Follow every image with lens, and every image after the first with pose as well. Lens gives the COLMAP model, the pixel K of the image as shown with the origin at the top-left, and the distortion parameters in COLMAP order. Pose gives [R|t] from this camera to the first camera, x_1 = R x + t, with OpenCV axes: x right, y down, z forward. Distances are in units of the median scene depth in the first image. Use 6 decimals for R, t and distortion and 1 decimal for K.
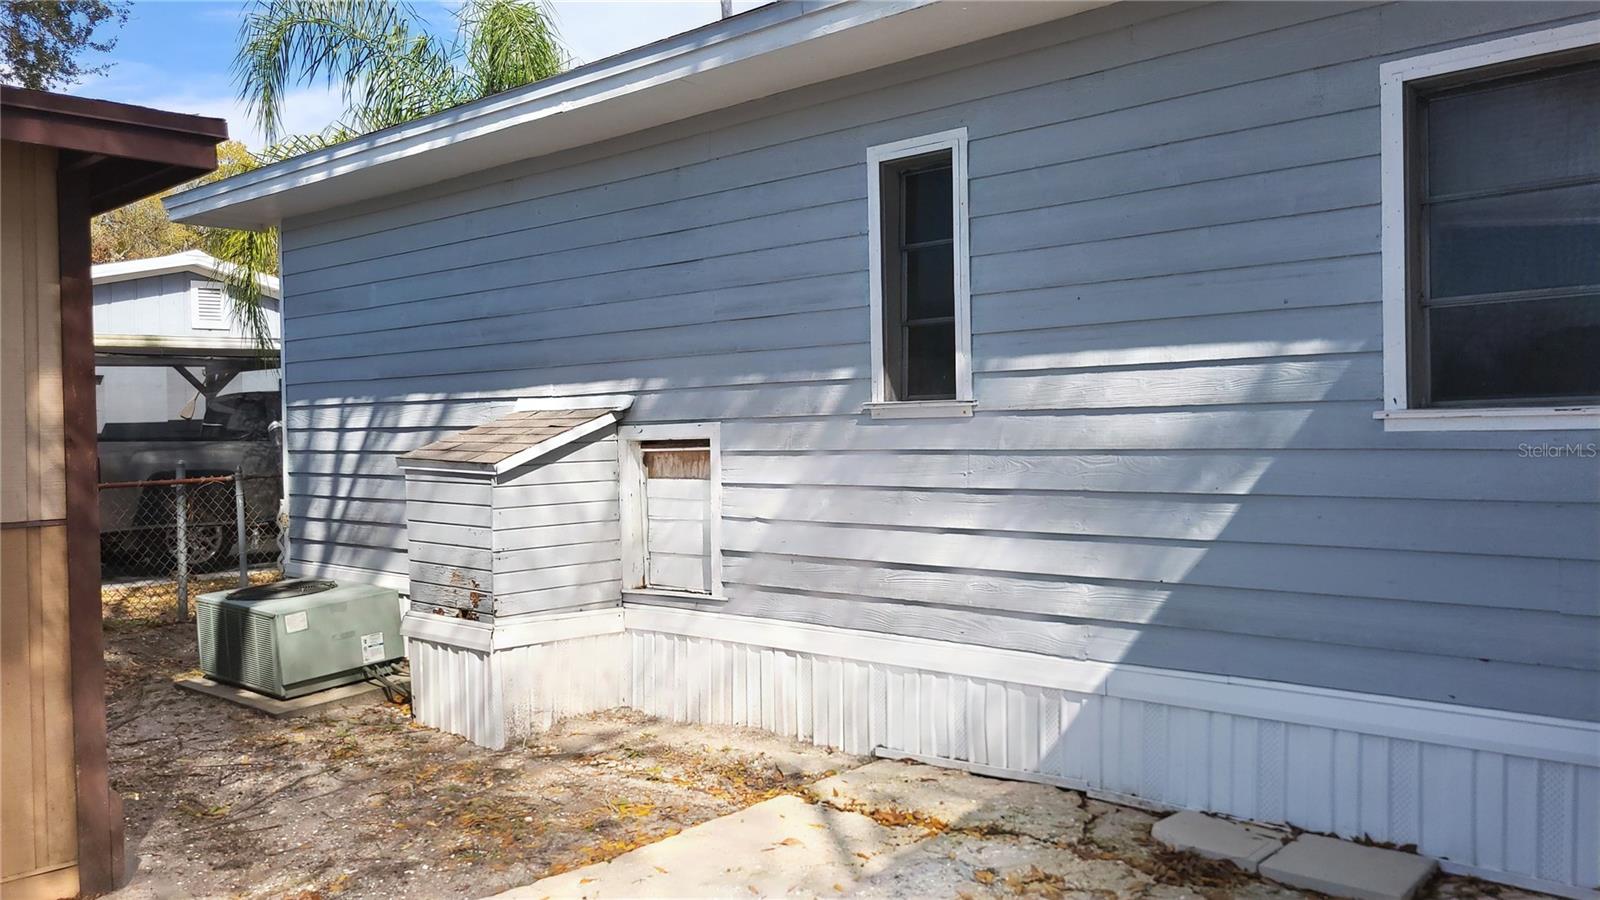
lens RADIAL K [[1235.8, 0, 800.0], [0, 1235.8, 450.0], [0, 0, 1]] dist [0.003346, 0.001945]
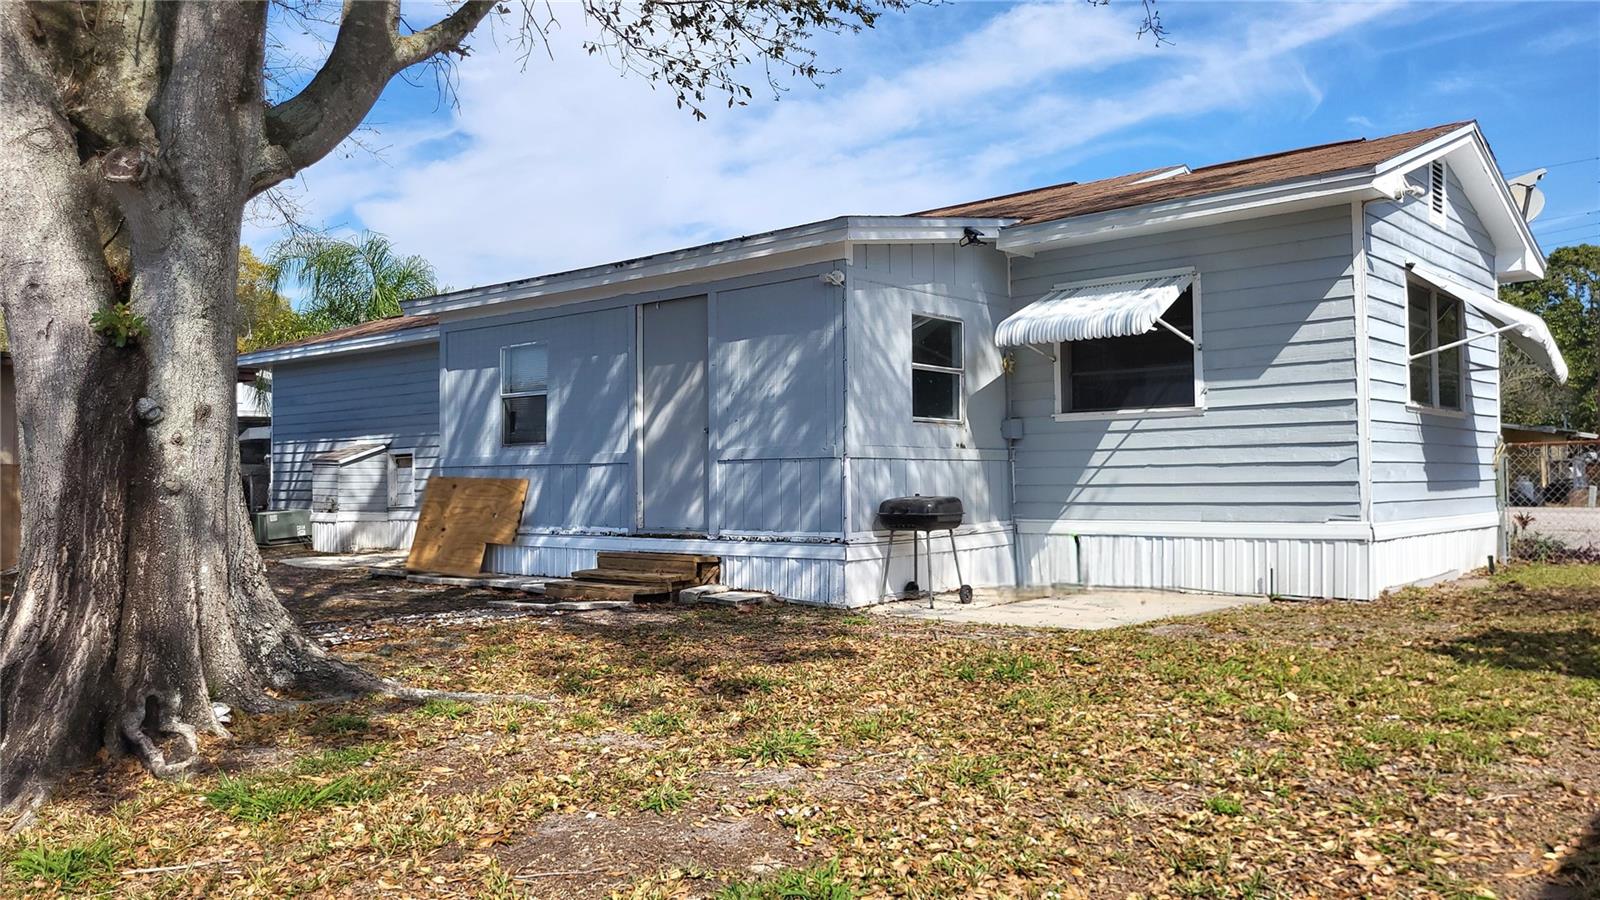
lens RADIAL K [[1235.8, 0, 800.0], [0, 1235.8, 450.0], [0, 0, 1]] dist [0.003346, 0.001945]
pose [[0.999941, 0.009137, 0.005808, 0.680552], [-0.008854, 0.998854, -0.047033, 0.092356], [-0.006231, 0.046978, 0.998876, -1.604913]]
